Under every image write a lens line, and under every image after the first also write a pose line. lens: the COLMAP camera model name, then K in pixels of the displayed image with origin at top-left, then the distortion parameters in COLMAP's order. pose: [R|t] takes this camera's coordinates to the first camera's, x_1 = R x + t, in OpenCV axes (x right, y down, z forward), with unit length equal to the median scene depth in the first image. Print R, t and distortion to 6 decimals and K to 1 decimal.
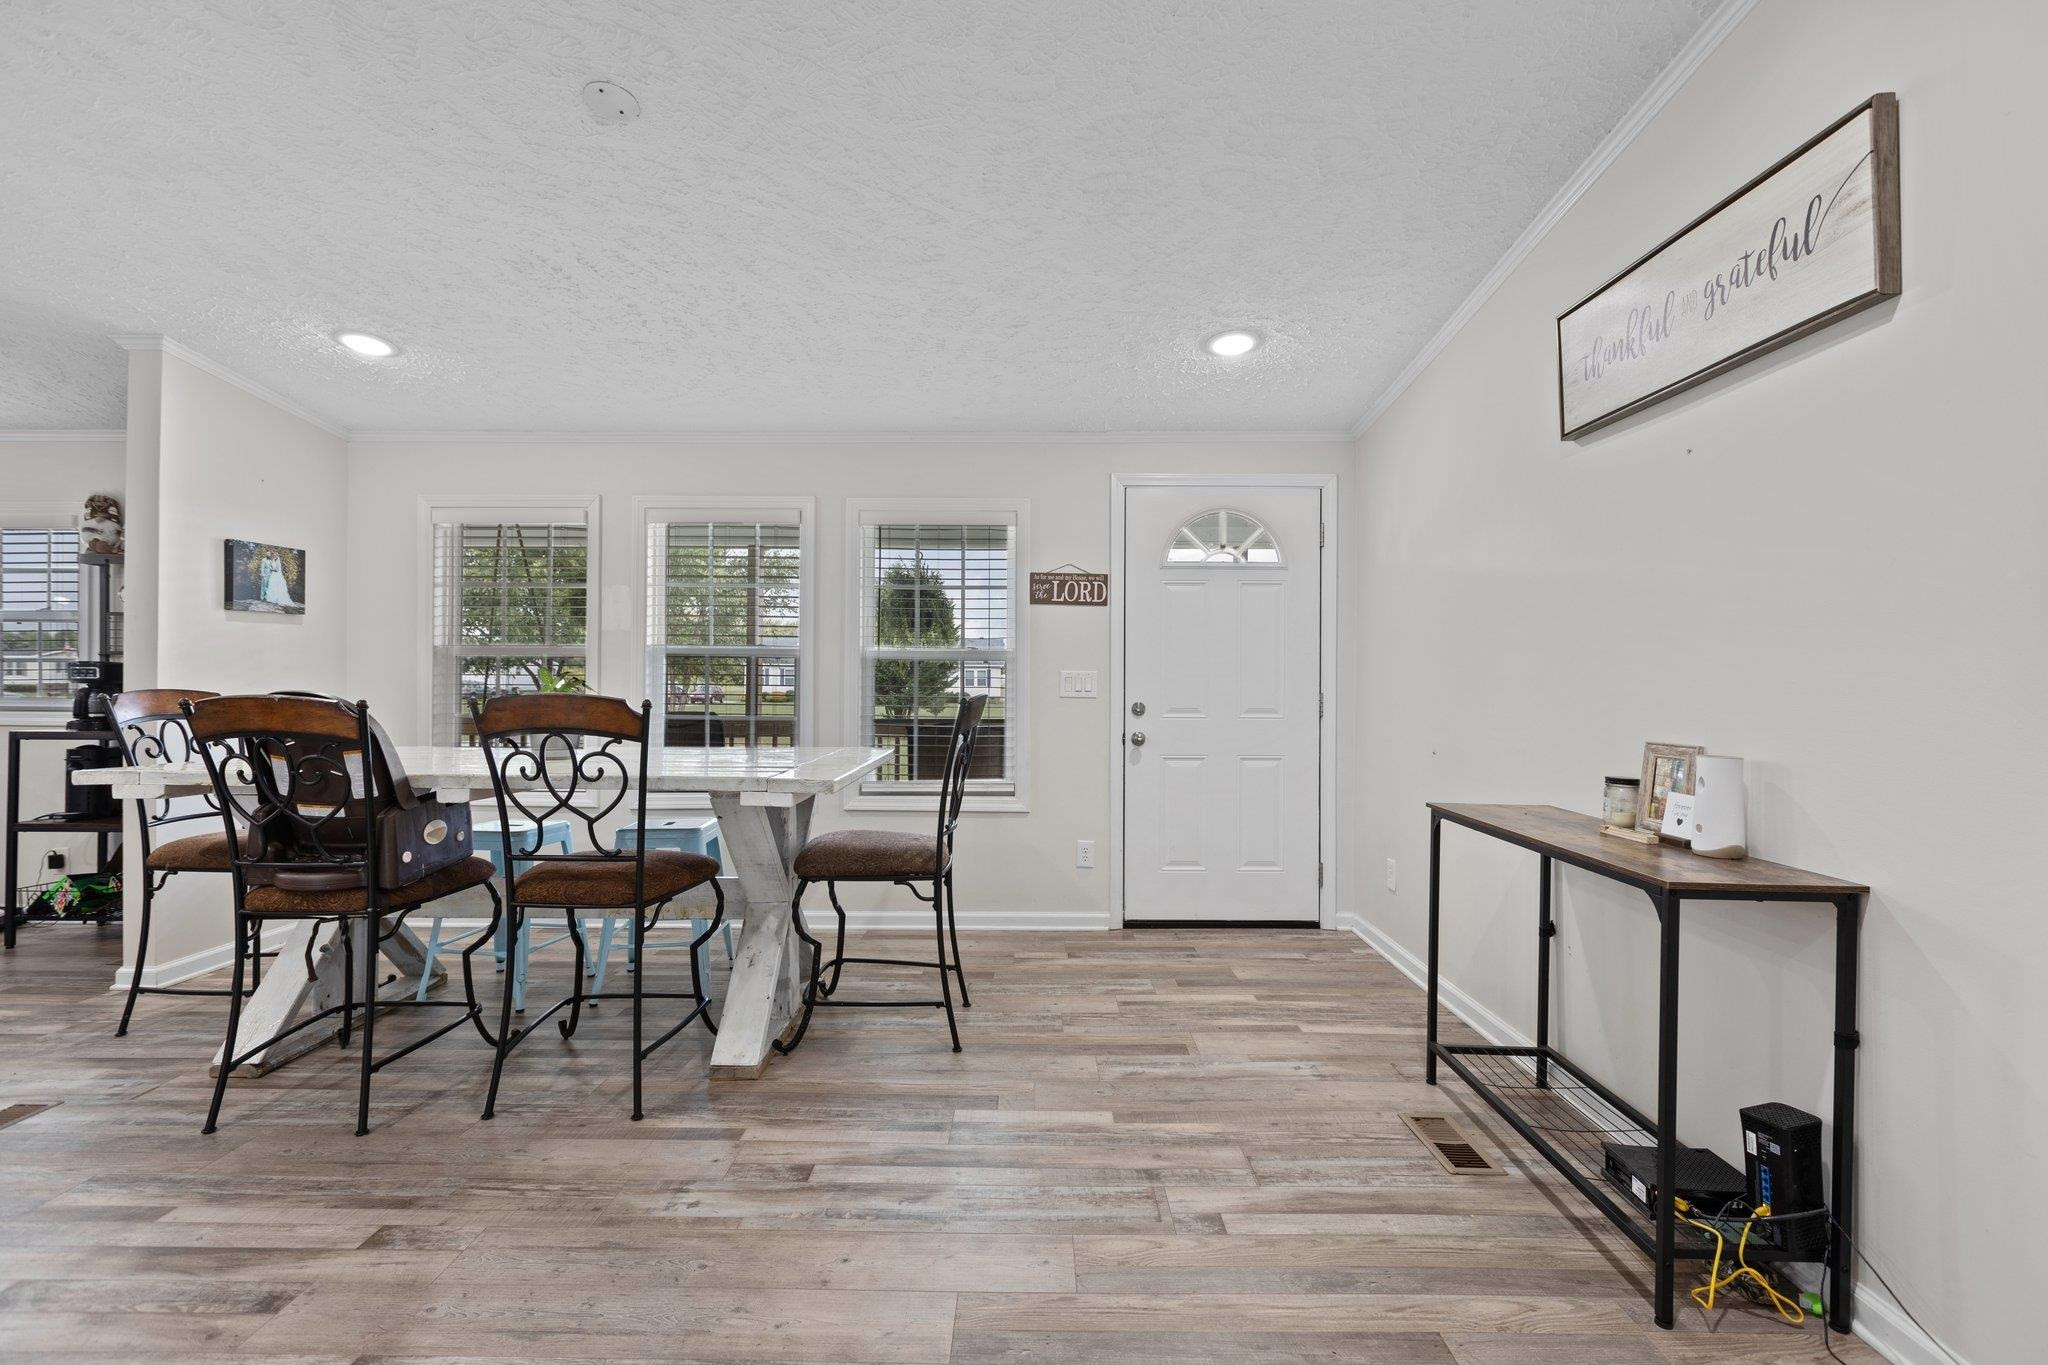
lens RADIAL K [[904.4, 0, 1022.9], [0, 904.4, 680.9], [0, 0, 1]] dist [0.000969, -0.000219]
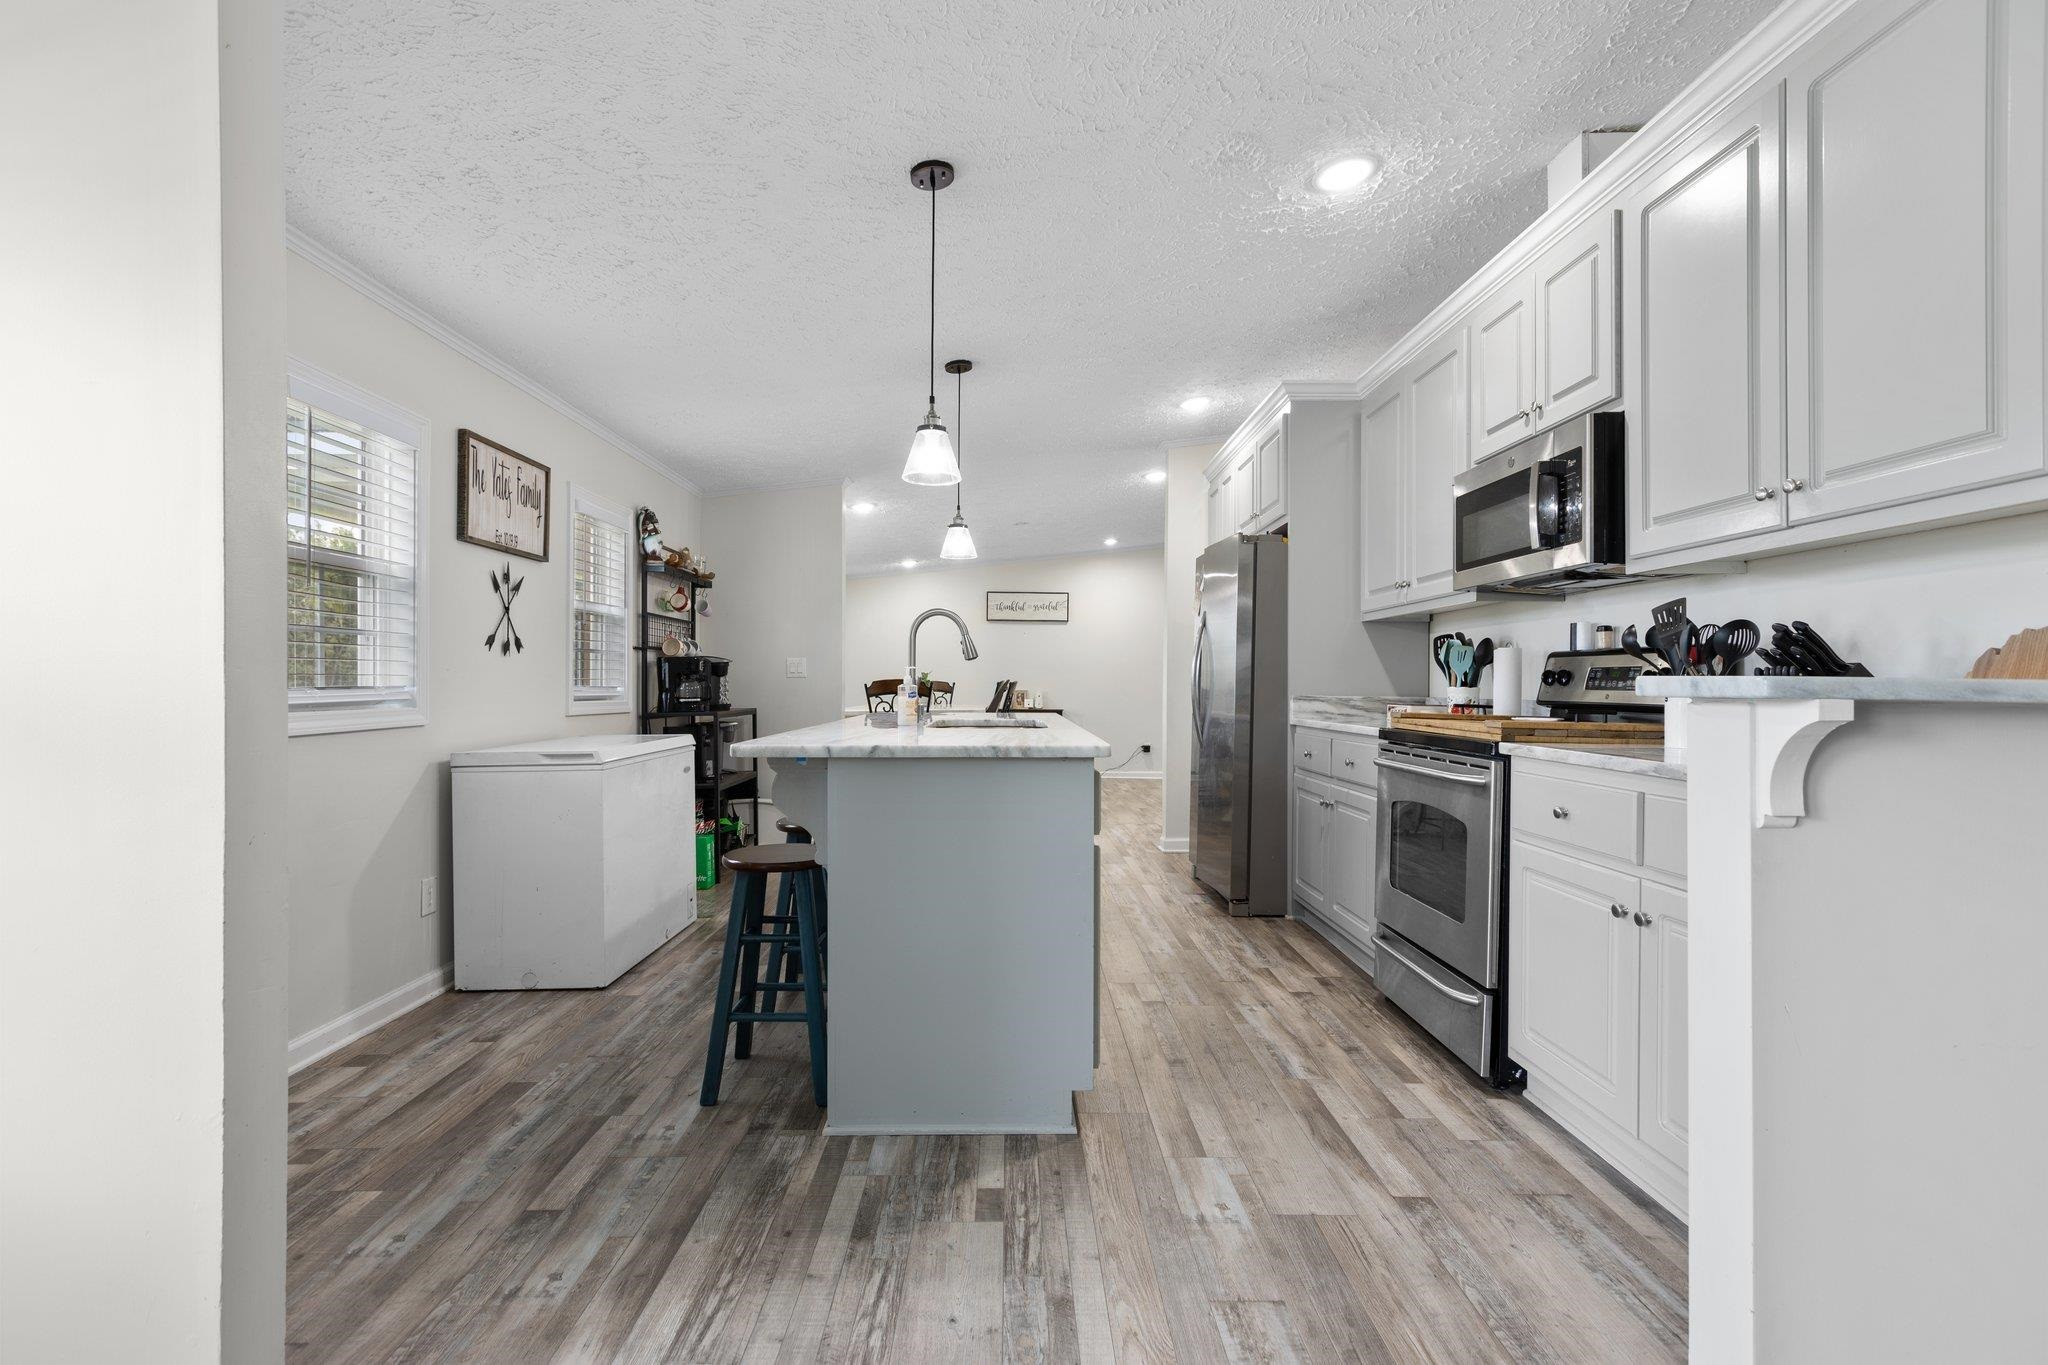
lens RADIAL K [[927.7, 0, 1018.7], [0, 927.7, 687.6], [0, 0, 1]] dist [0.003847, -0.000284]
pose [[-0.020838, -0.007160, 0.999757, -3.594379], [-0.006466, 0.999954, 0.007027, 0.013653], [-0.999762, -0.006318, -0.020884, 0.899226]]
